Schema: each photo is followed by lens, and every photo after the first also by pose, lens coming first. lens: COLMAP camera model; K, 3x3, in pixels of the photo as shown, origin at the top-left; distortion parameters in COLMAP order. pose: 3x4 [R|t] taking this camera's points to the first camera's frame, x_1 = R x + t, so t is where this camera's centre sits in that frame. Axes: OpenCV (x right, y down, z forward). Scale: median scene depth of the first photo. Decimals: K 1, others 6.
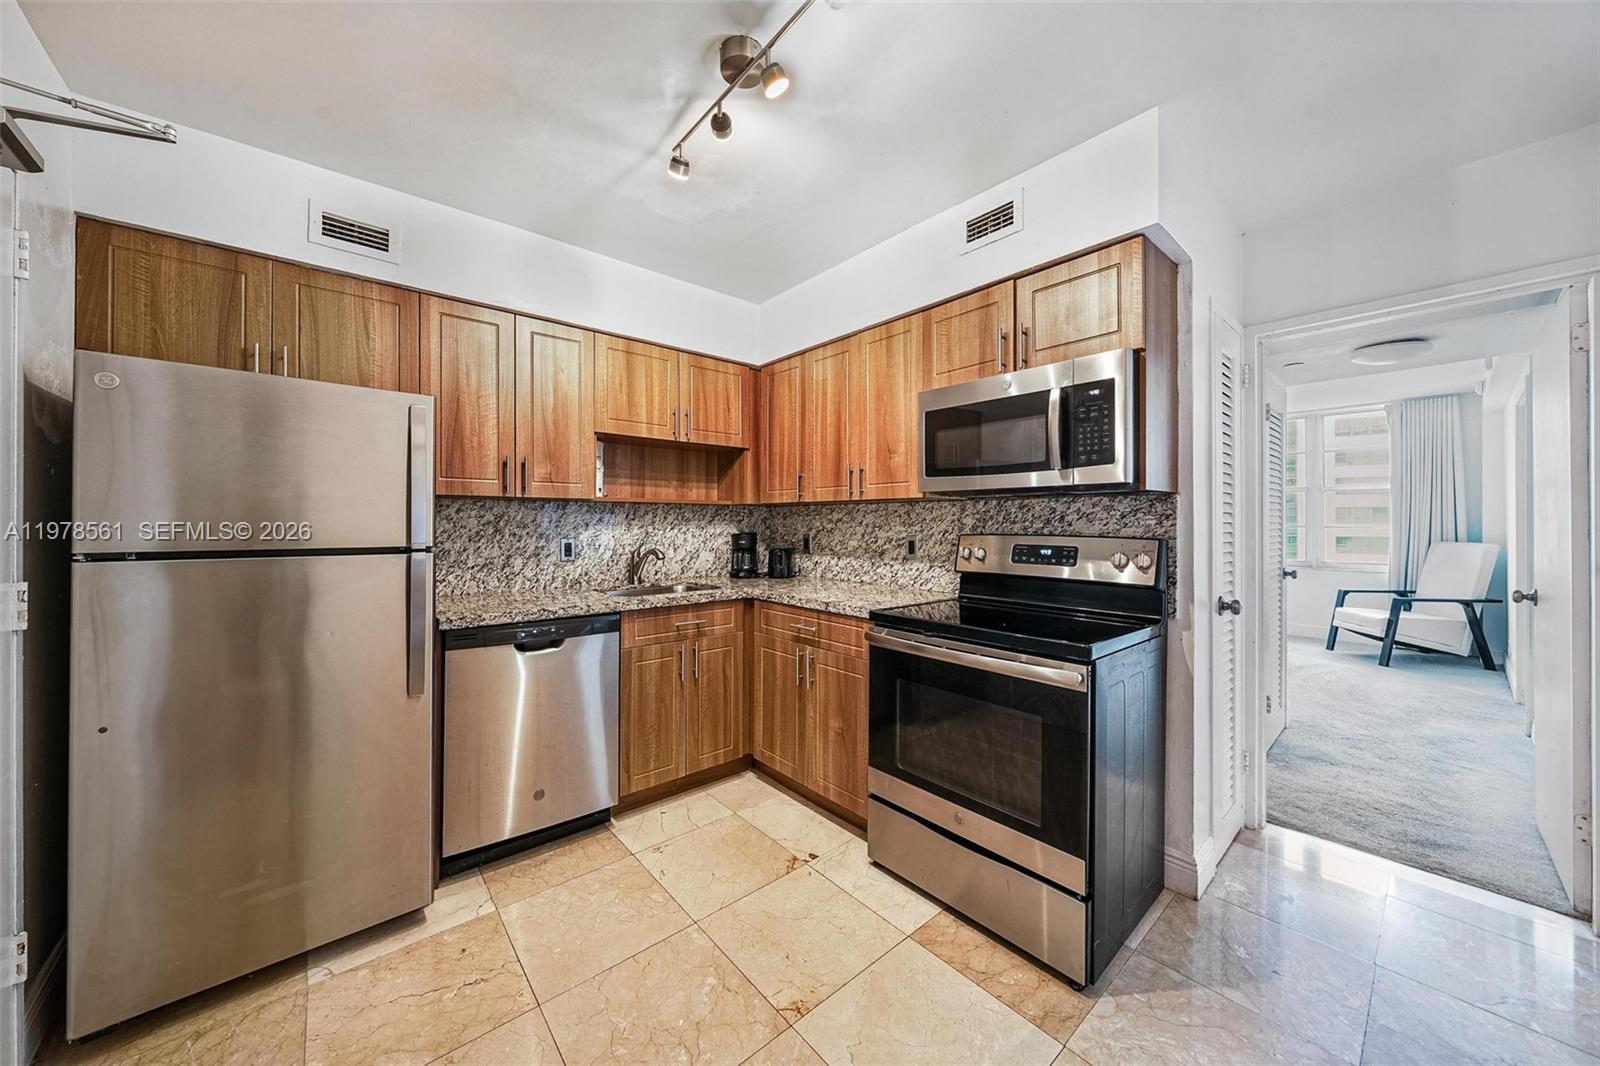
lens RADIAL K [[551.5, 0, 797.3], [0, 551.5, 523.0], [0, 0, 1]] dist [-0.002576, -0.000174]
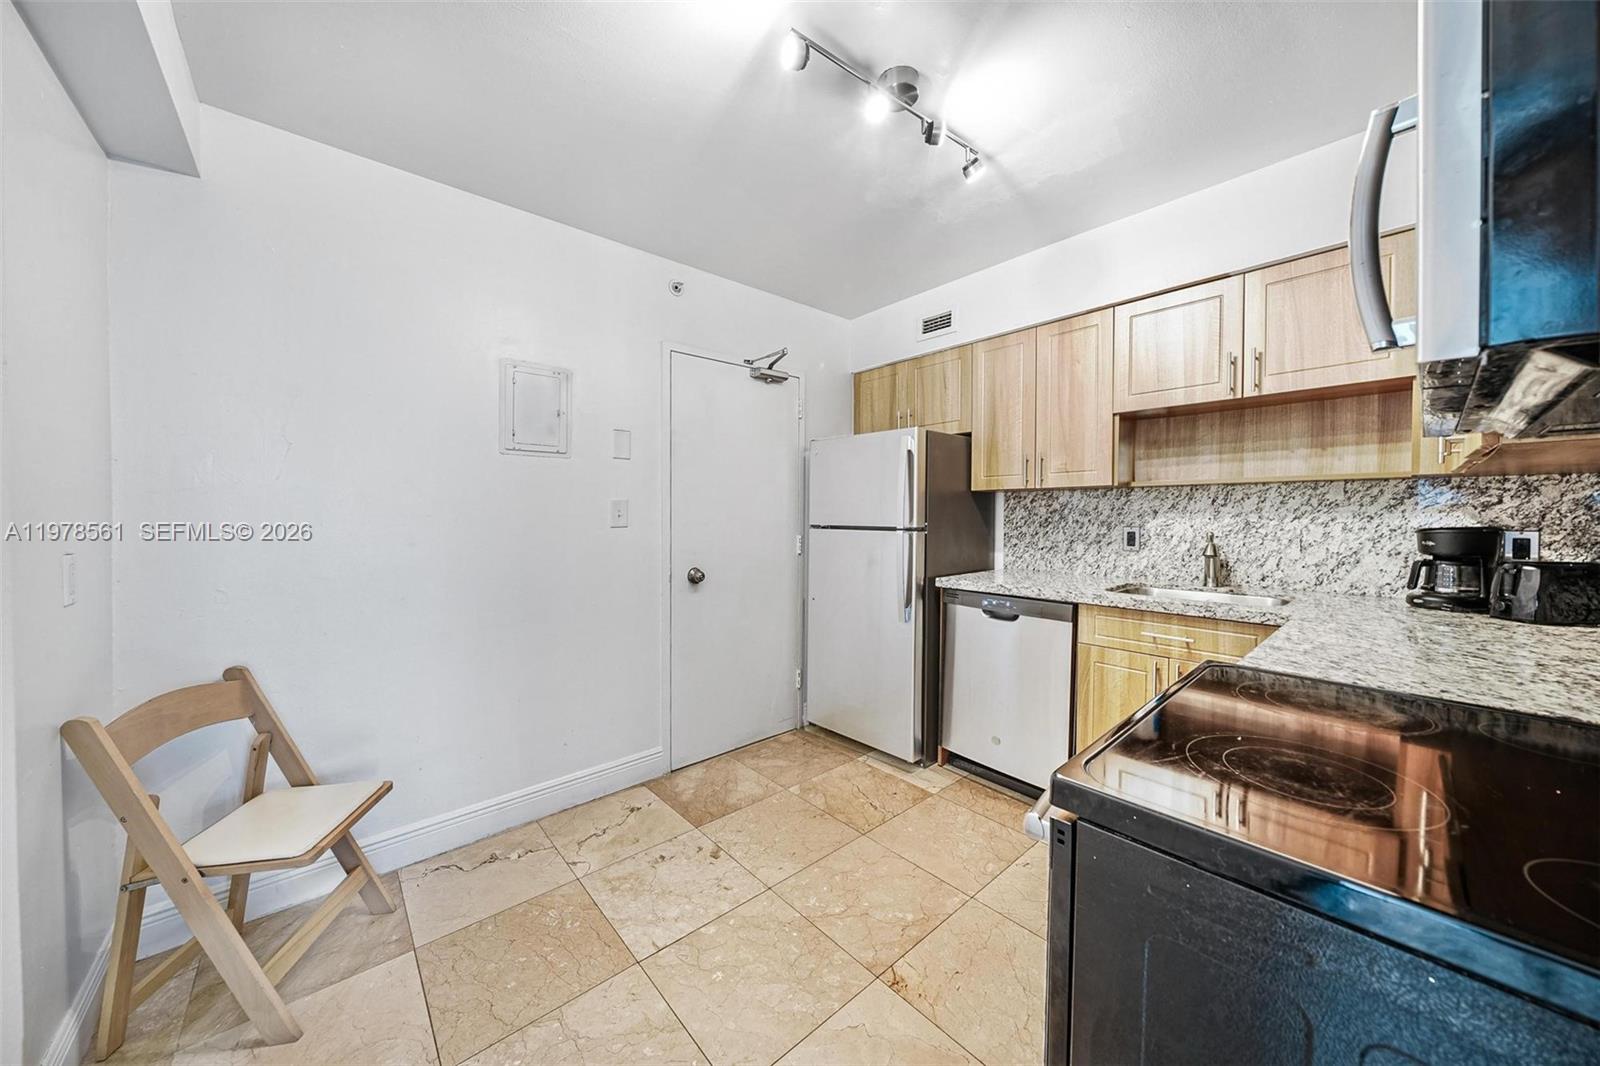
lens RADIAL K [[551.5, 0, 797.3], [0, 551.5, 523.0], [0, 0, 1]] dist [-0.002576, -0.000174]
pose [[0.019525, 0.018979, -0.999629, 0.532533], [0.005655, 0.999802, 0.019092, 0.000002], [0.999793, -0.006026, 0.019414, 0.419825]]
